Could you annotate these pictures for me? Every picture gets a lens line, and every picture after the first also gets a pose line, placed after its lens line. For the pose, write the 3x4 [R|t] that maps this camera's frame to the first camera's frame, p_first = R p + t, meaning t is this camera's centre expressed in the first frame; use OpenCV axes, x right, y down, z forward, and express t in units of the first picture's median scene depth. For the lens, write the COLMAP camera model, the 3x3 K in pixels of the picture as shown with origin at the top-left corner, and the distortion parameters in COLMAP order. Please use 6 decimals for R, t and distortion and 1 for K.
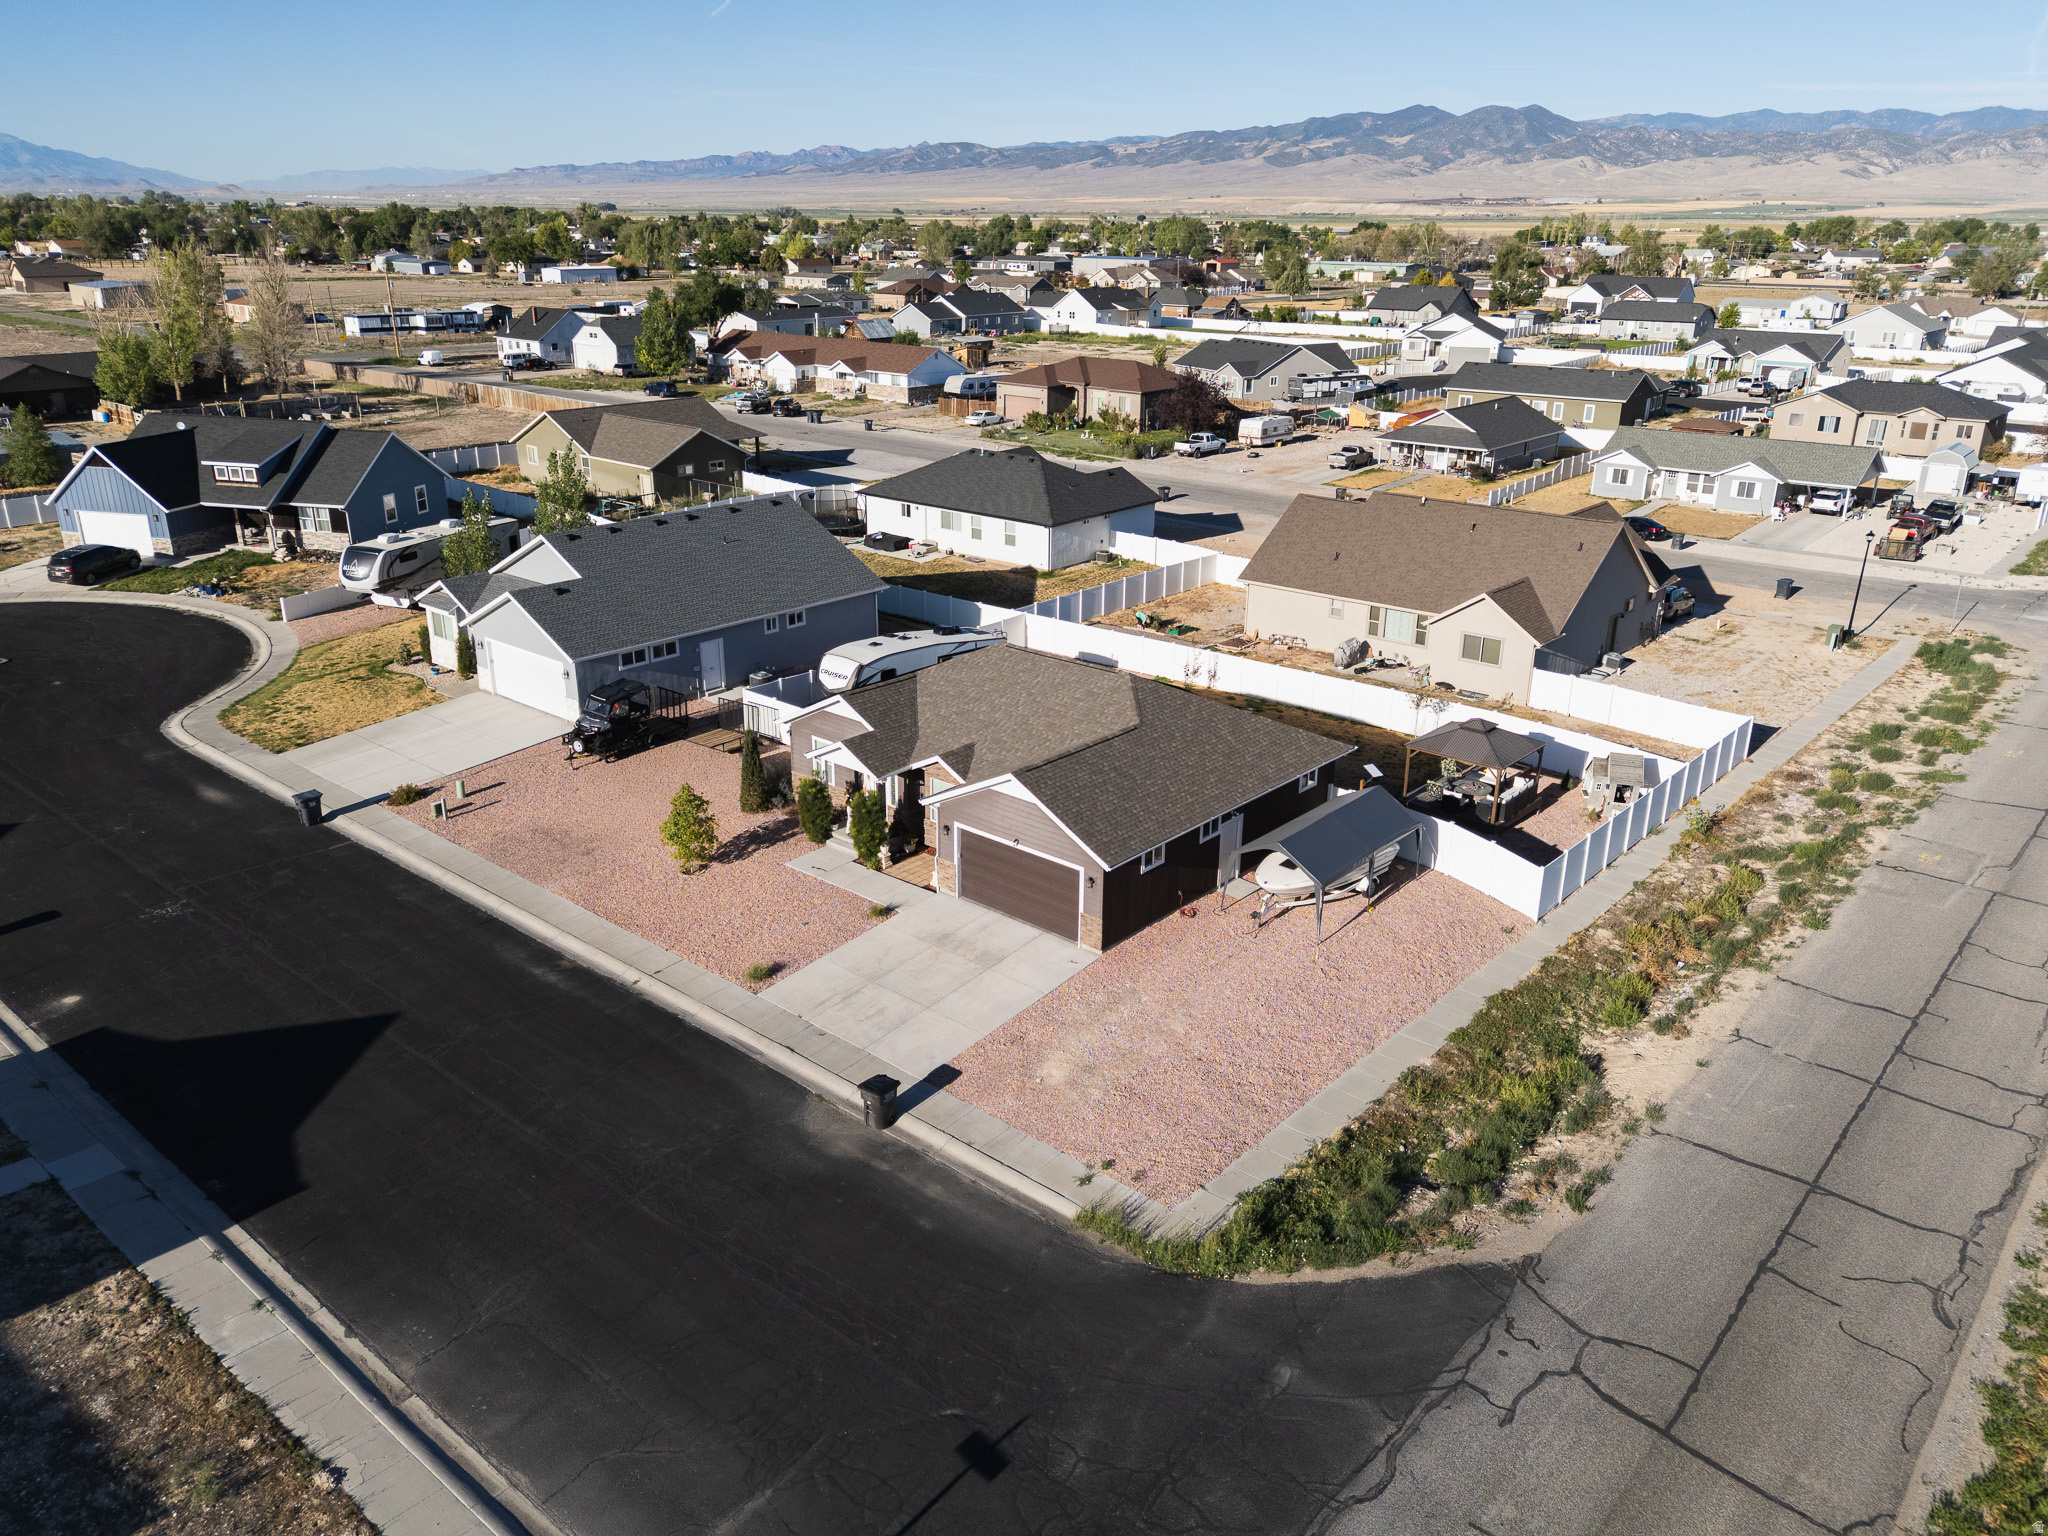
lens RADIAL K [[1494.8, 0, 1024.0], [0, 1494.8, 768.0], [0, 0, 1]] dist [0.072543, -0.057788]
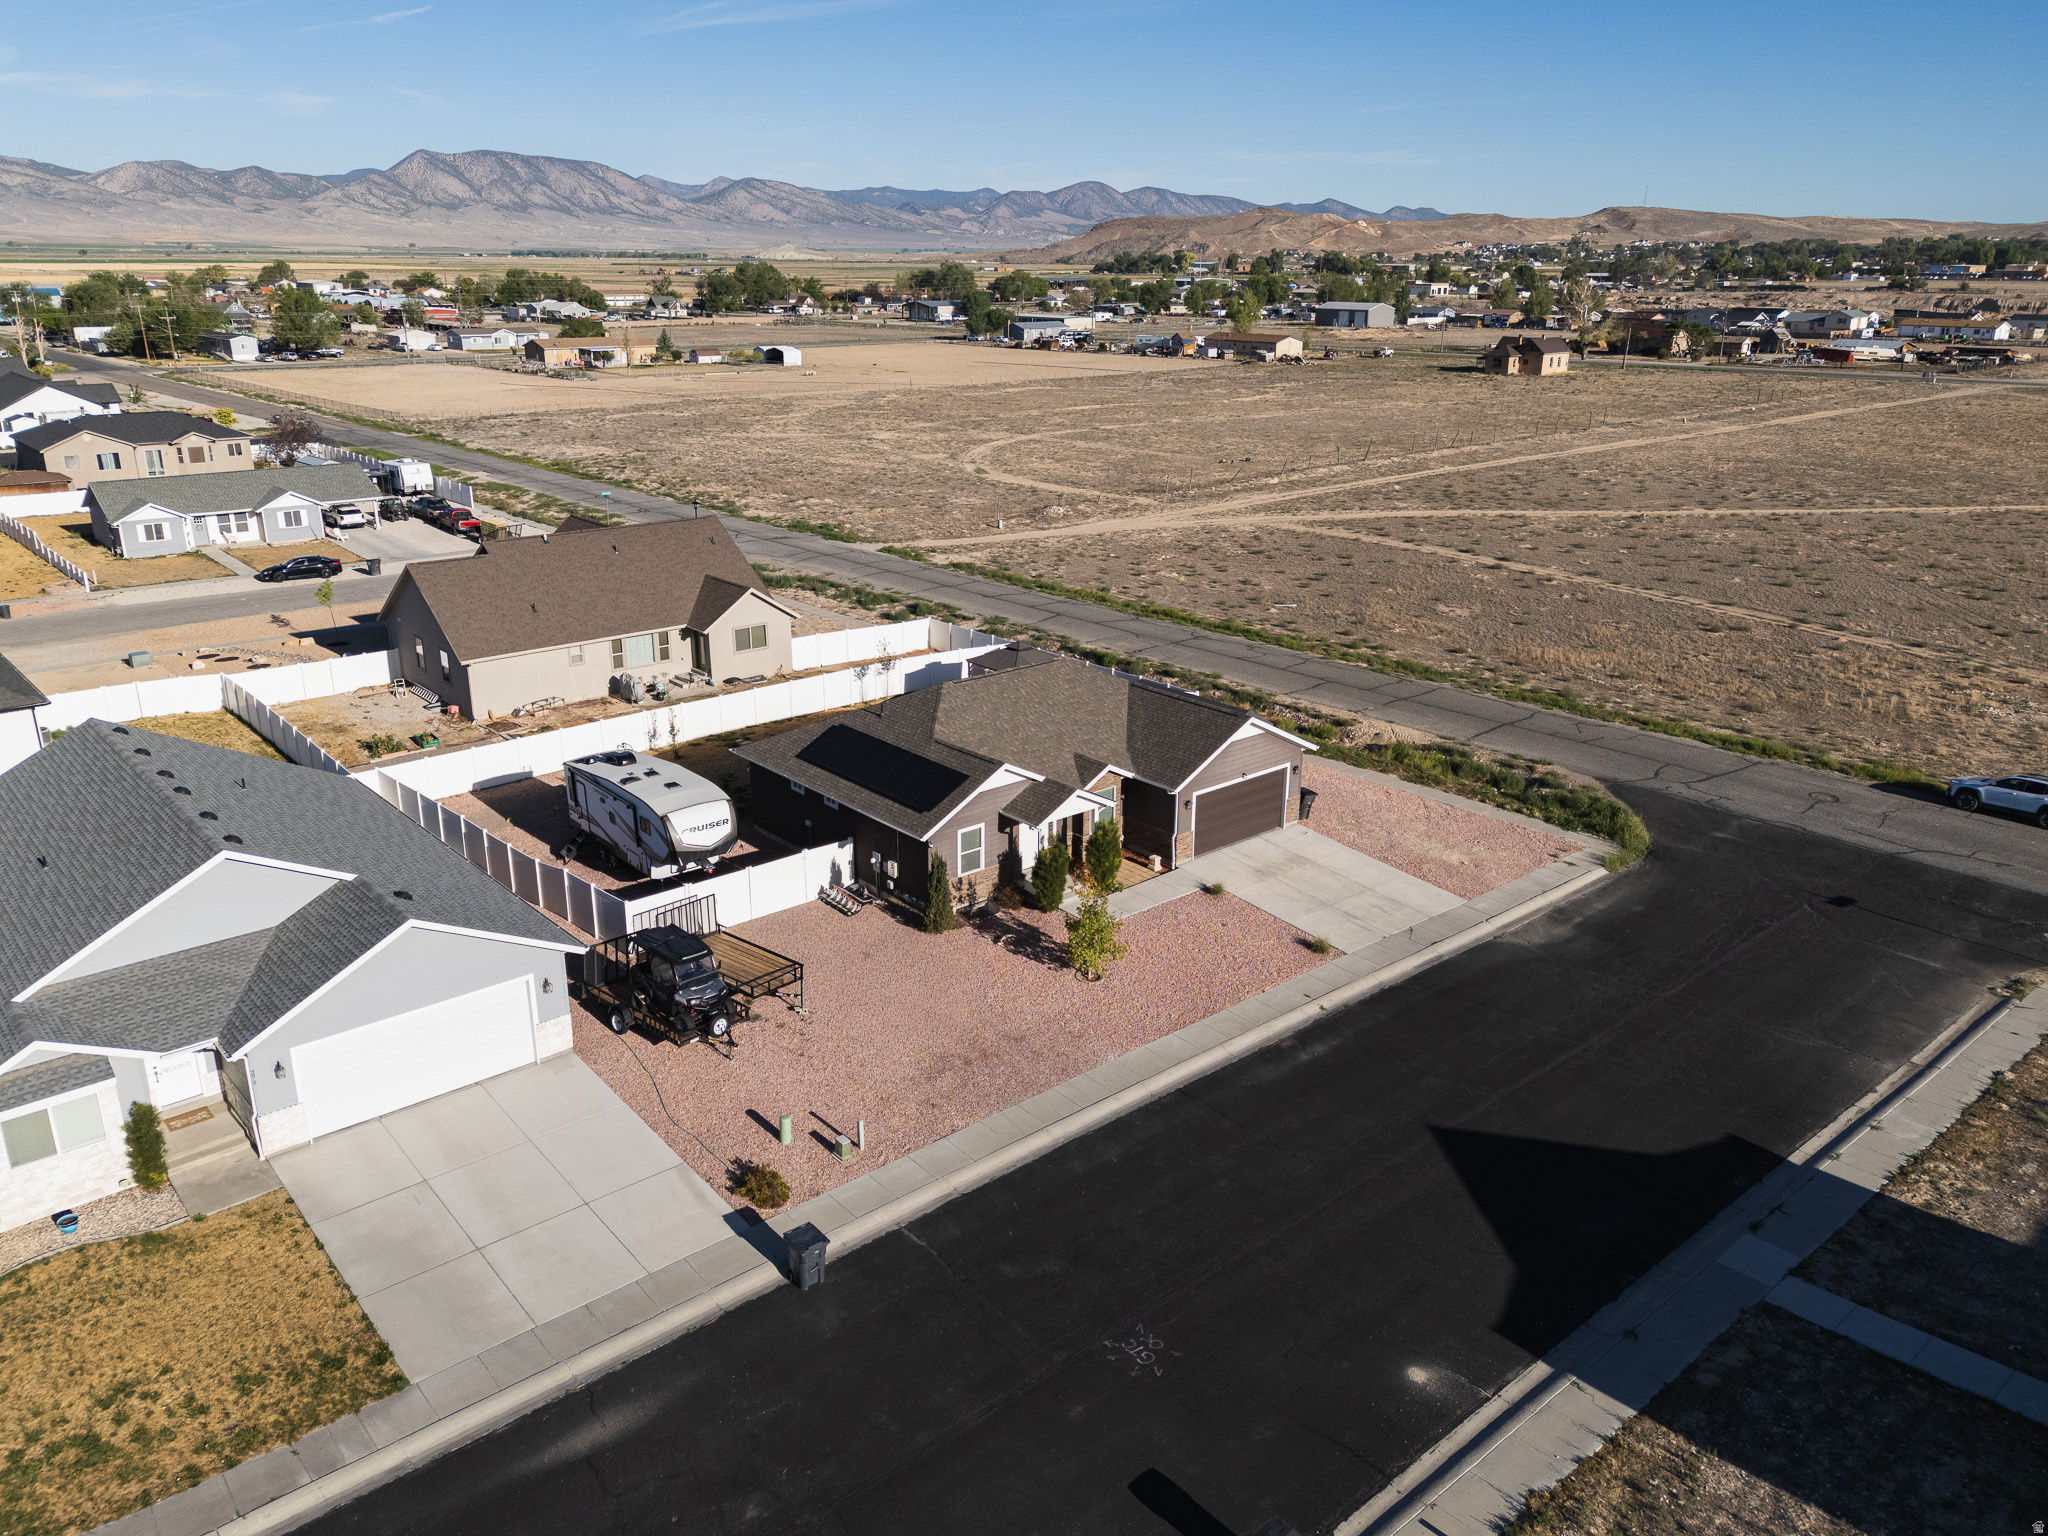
lens RADIAL K [[1498.6, 0, 1024.0], [0, 1498.6, 768.0], [0, 0, 1]] dist [0.072518, -0.059126]
pose [[0.143178, -0.328411, 0.933620, -0.902681], [0.343809, 0.901094, 0.264243, -0.262087], [-0.928060, 0.283153, 0.241928, 0.679483]]
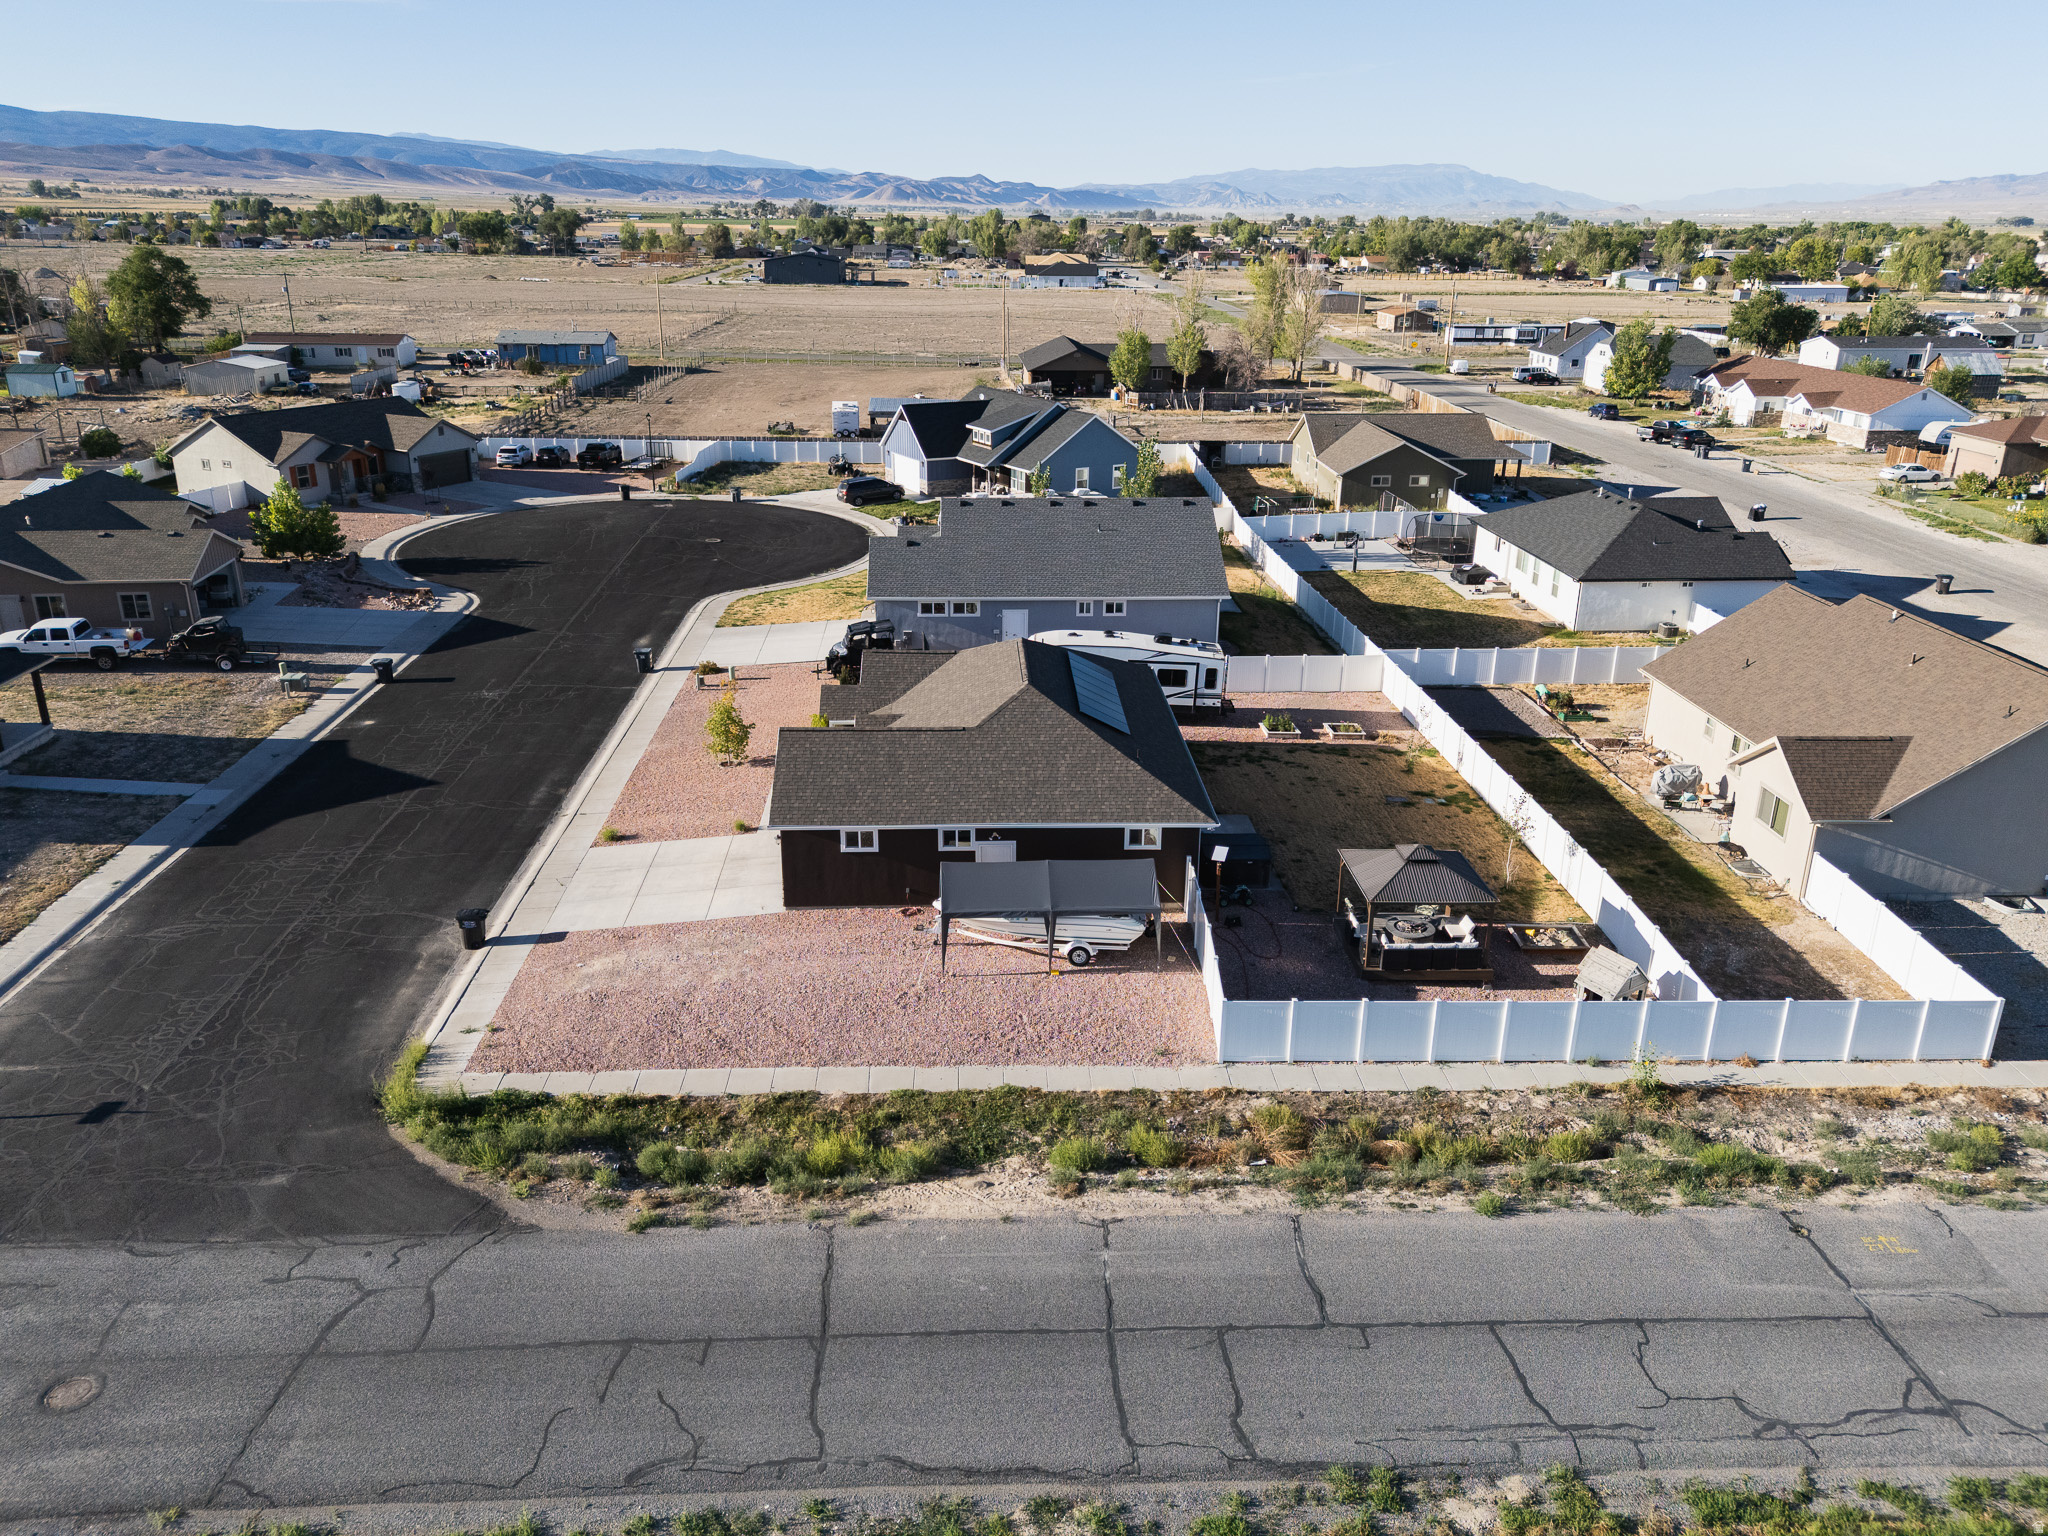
lens RADIAL K [[1498.6, 0, 1024.0], [0, 1498.6, 768.0], [0, 0, 1]] dist [0.072518, -0.059126]
pose [[0.687159, 0.250727, -0.681872, 0.666015], [-0.258188, 0.961571, 0.093383, -0.089436], [0.679082, 0.111882, 0.725486, 0.249554]]
